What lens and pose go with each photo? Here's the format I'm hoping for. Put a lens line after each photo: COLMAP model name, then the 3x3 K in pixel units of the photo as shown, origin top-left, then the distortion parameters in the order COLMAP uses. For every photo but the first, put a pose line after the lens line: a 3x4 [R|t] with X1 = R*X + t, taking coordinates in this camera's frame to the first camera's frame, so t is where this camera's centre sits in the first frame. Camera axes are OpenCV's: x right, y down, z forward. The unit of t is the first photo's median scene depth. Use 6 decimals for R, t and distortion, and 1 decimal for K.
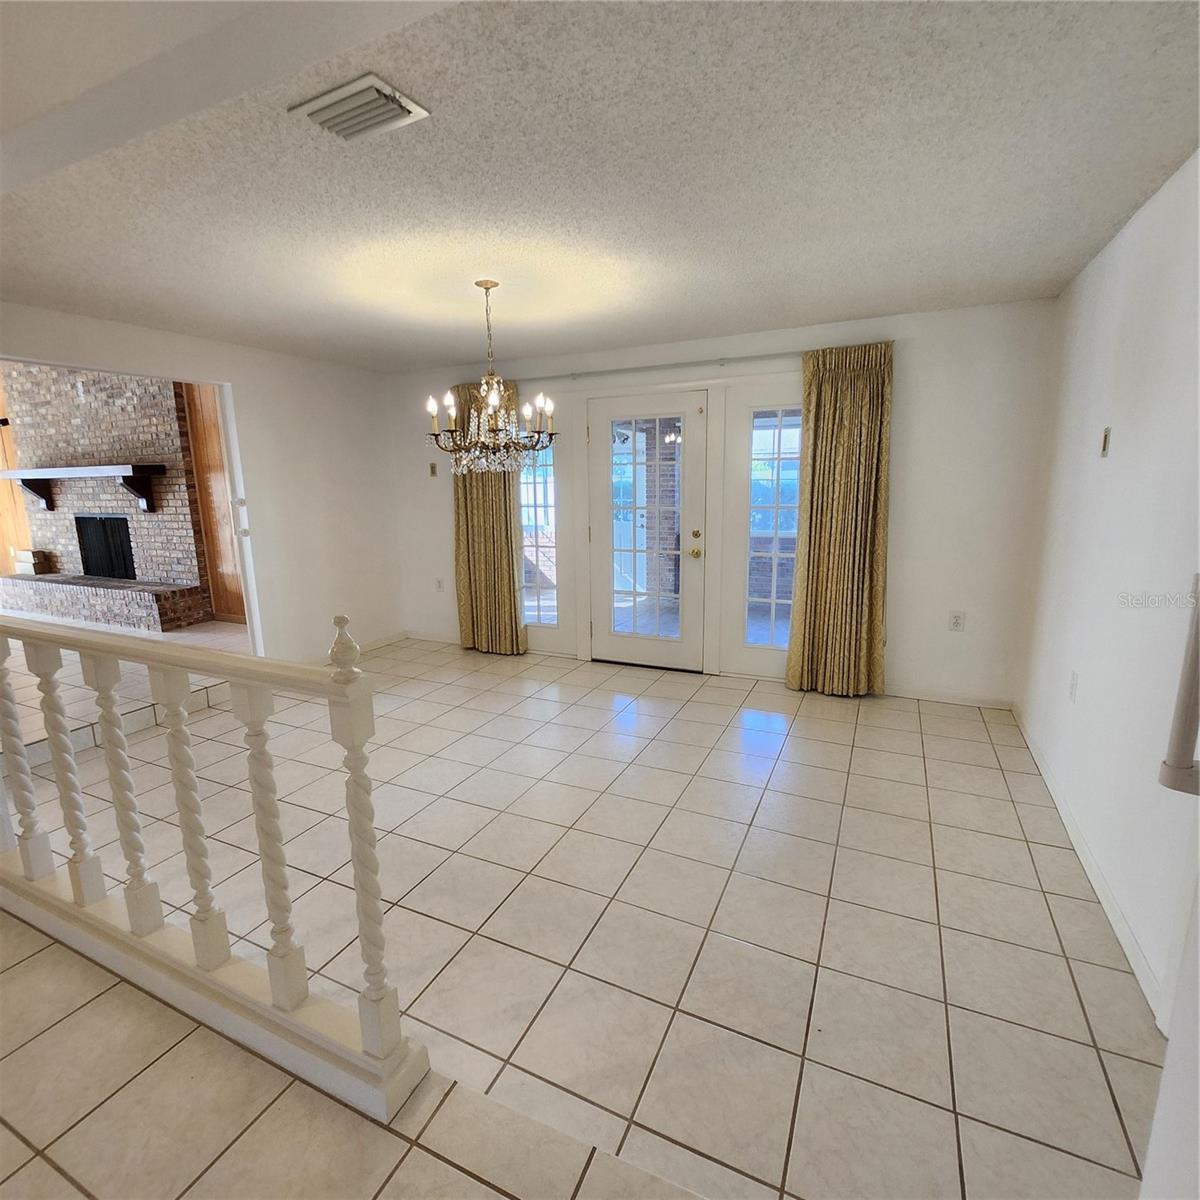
lens RADIAL K [[629.2, 0, 598.1], [0, 629.2, 596.1], [0, 0, 1]] dist [0.000534, -0.001400]
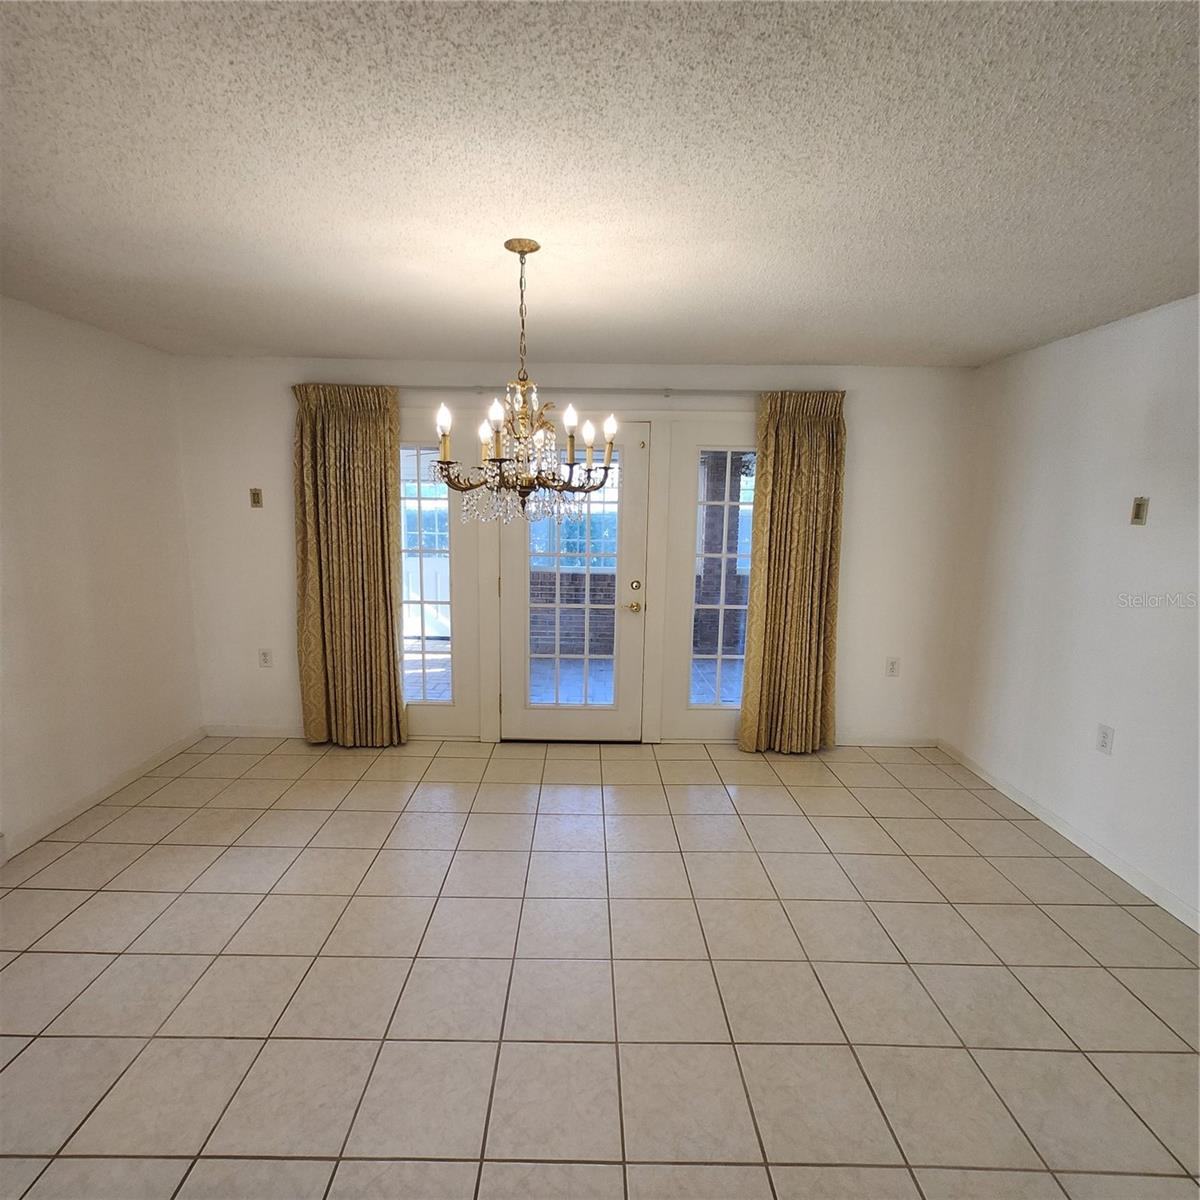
lens RADIAL K [[629.2, 0, 593.8], [0, 629.2, 601.7], [0, 0, 1]] dist [0.000534, -0.001400]
pose [[0.902553, -0.034947, 0.429158, -0.284134], [0.048044, 0.998651, -0.019718, -0.064331], [-0.427890, 0.038415, 0.903014, 0.251106]]
